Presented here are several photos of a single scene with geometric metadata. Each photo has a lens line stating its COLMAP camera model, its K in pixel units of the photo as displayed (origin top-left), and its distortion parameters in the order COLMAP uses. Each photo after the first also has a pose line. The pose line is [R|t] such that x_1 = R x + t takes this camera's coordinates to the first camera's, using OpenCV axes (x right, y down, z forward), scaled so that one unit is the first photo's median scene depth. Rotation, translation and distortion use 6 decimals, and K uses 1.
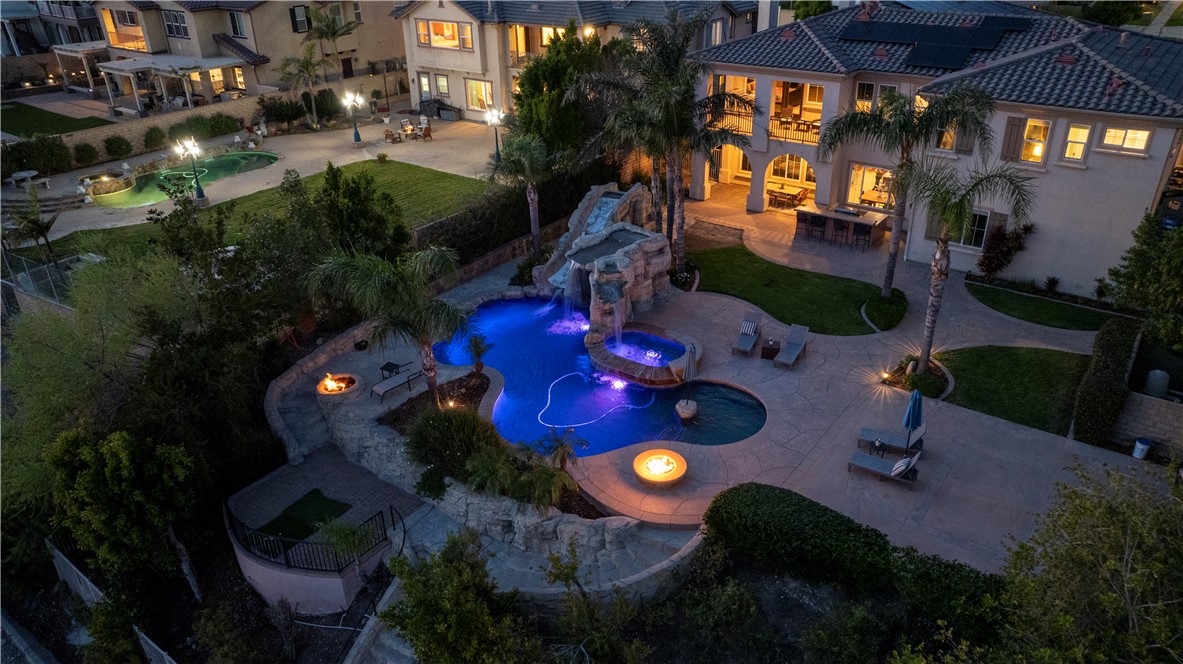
lens RADIAL K [[831.6, 0, 591.5], [0, 831.6, 332.0], [0, 0, 1]] dist [-0.030578, 0.027680]
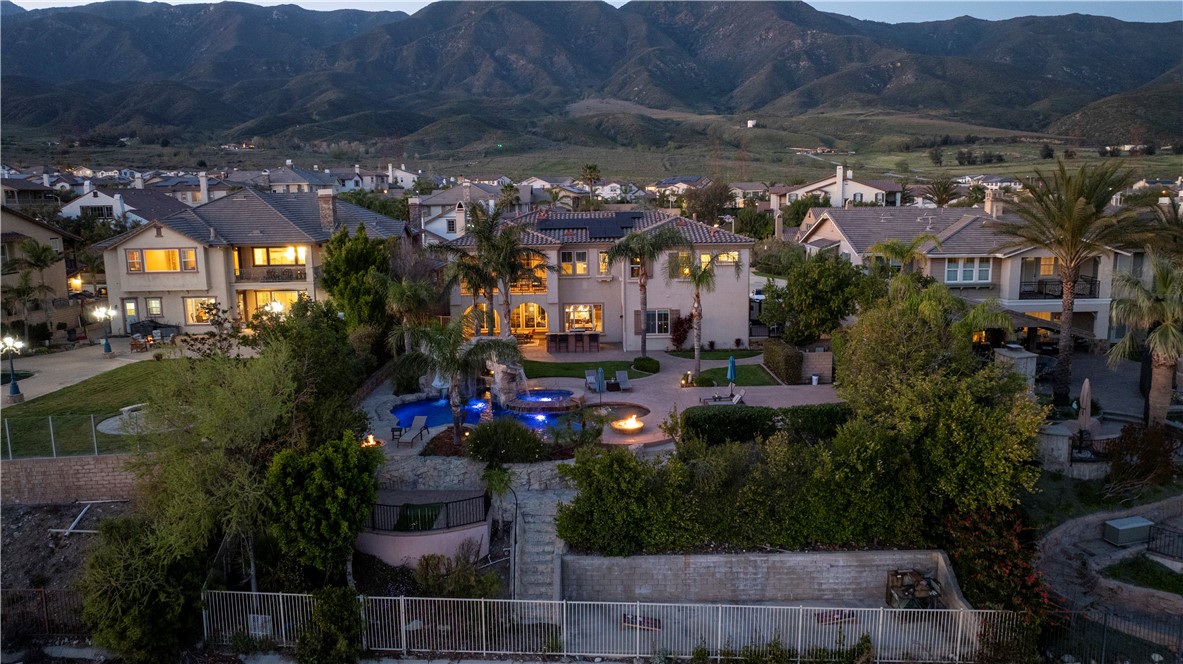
lens RADIAL K [[831.6, 0, 591.5], [0, 831.6, 332.0], [0, 0, 1]] dist [-0.030578, 0.027680]
pose [[0.804513, -0.090935, 0.586932, -0.655467], [0.275776, 0.932418, -0.233547, 0.253077], [-0.526029, 0.349753, 0.775220, -0.207846]]
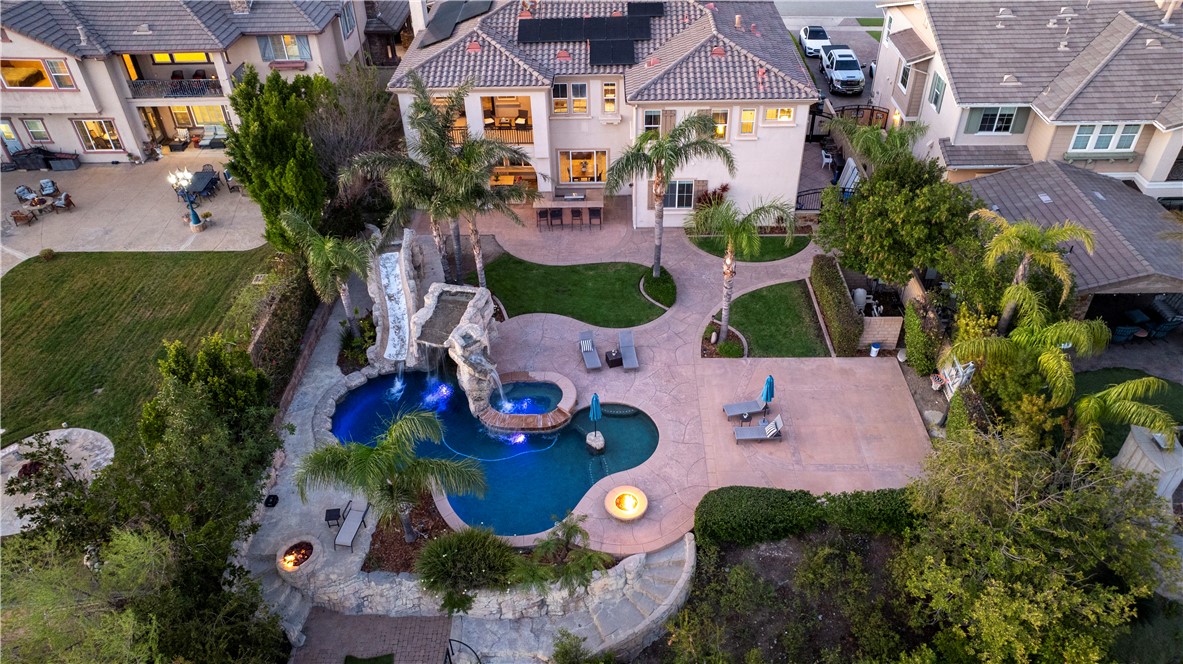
lens RADIAL K [[831.6, 0, 591.5], [0, 831.6, 332.0], [0, 0, 1]] dist [-0.030578, 0.027680]
pose [[0.817725, -0.354282, 0.453662, -0.319464], [0.271340, 0.932336, 0.239007, -0.286922], [-0.507642, -0.072345, 0.858526, -0.032211]]
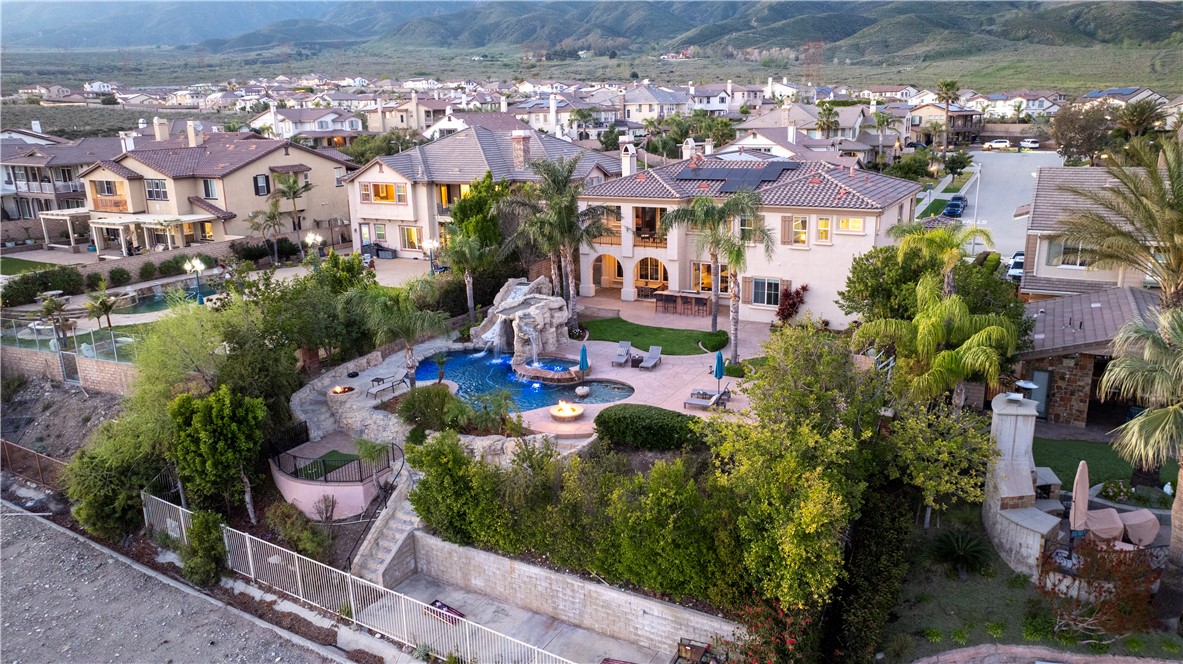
lens RADIAL K [[831.6, 0, 591.5], [0, 831.6, 332.0], [0, 0, 1]] dist [-0.030578, 0.027680]
pose [[0.991750, -0.034200, 0.123539, -0.043374], [0.060550, 0.974442, -0.216325, 0.257851], [-0.112983, 0.222021, 0.968474, -0.401312]]
